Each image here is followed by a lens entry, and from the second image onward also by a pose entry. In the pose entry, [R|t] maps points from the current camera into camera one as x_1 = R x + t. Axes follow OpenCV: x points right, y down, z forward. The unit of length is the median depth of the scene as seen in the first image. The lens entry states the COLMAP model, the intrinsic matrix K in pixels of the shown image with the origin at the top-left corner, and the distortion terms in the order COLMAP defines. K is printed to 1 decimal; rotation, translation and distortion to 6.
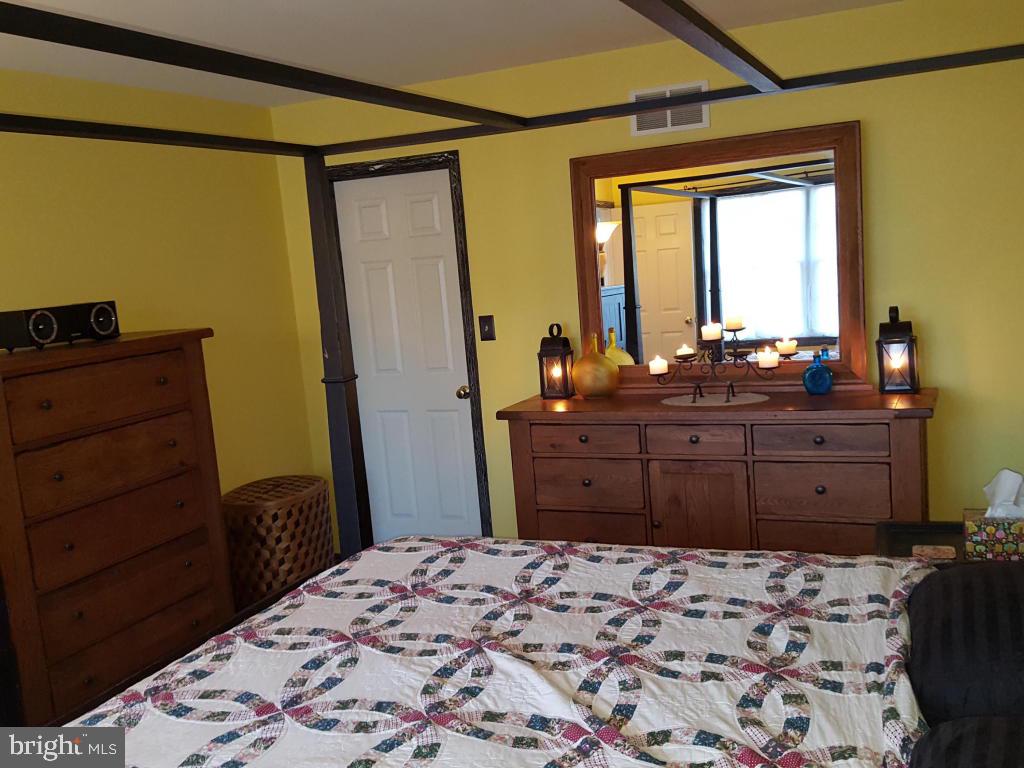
lens RADIAL K [[993.8, 0, 512.0], [0, 993.8, 384.0], [0, 0, 1]] dist [-0.009915, -0.382366]
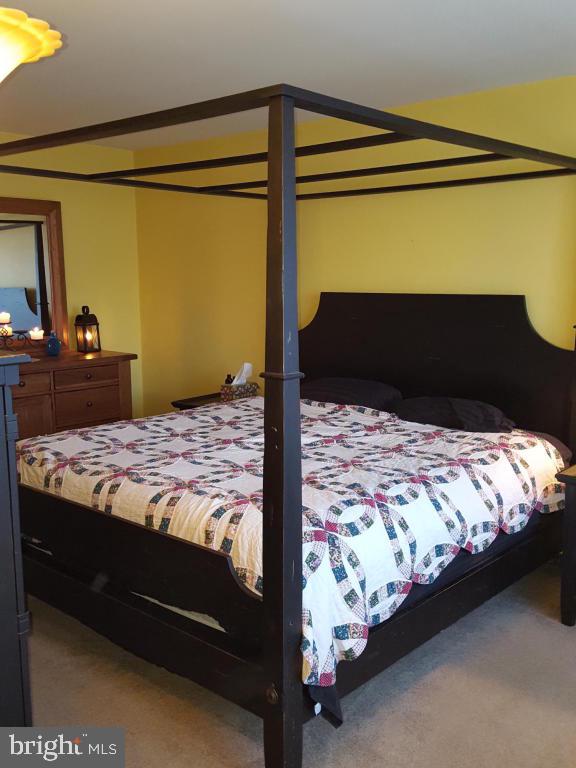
lens RADIAL K [[766.1, 0, 288.0], [0, 766.1, 384.0], [0, 0, 1]] dist [0.191211, -0.403283]
pose [[0.324941, -0.064778, 0.943513, -1.165399], [0.079172, 0.996013, 0.041116, 0.050247], [-0.942415, 0.061339, 0.328774, 0.205796]]
